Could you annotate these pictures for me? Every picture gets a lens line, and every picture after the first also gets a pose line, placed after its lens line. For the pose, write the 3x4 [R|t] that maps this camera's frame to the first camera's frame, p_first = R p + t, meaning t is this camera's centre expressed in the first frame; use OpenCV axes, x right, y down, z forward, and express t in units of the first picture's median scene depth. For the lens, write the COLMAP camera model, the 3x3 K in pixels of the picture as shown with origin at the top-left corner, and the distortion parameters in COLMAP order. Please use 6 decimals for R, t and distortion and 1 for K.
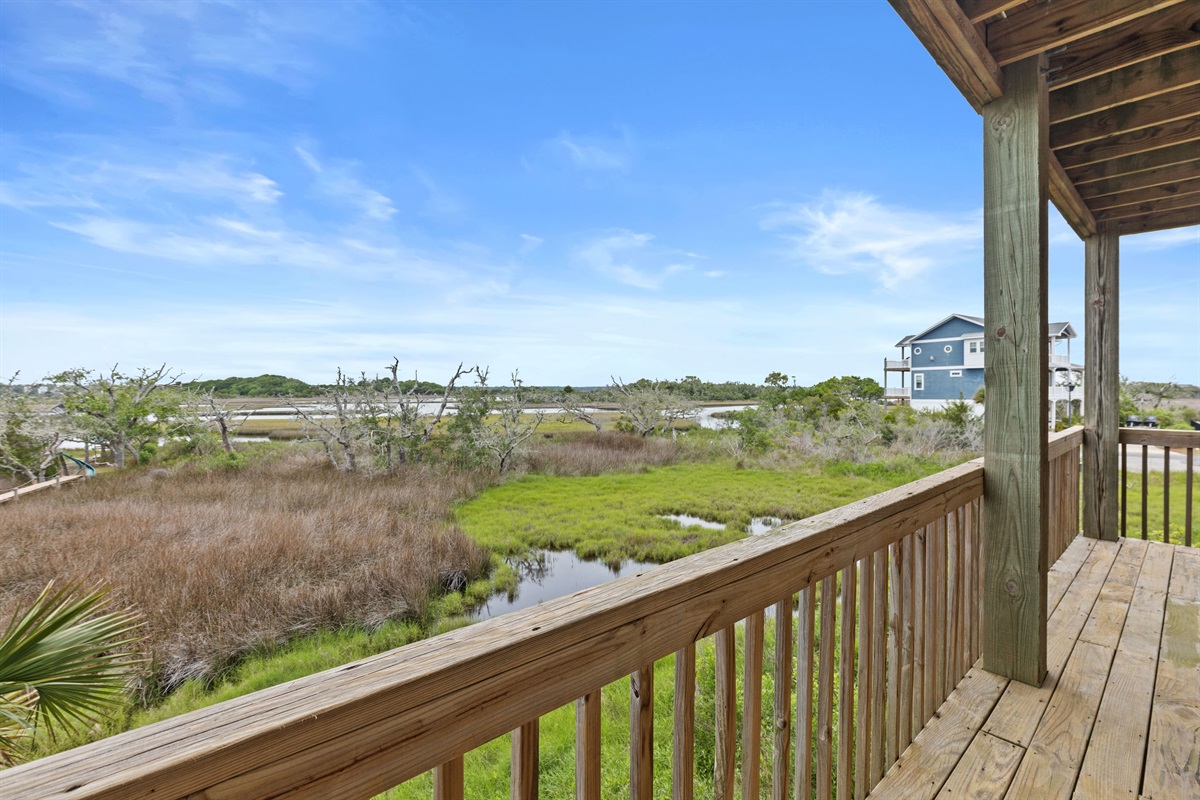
lens RADIAL K [[531.0, 0, 600.0], [0, 531.0, 400.0], [0, 0, 1]] dist [-0.007437, -0.000342]
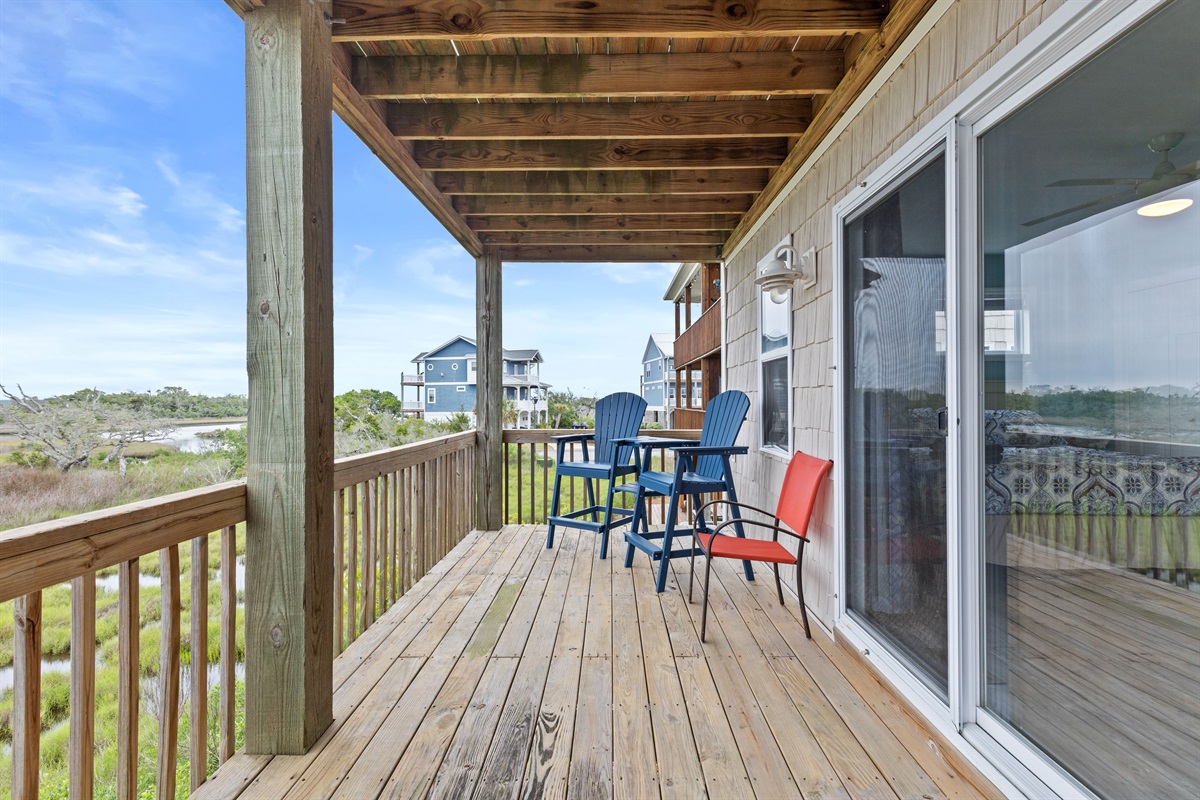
lens RADIAL K [[540.1, 0, 602.4], [0, 540.1, 409.9], [0, 0, 1]] dist [-0.000168, -0.001414]
pose [[0.674080, -0.011114, 0.738575, 0.275590], [0.017545, 0.999846, -0.000967, 0.016553], [-0.738450, 0.013611, 0.674171, 0.054597]]
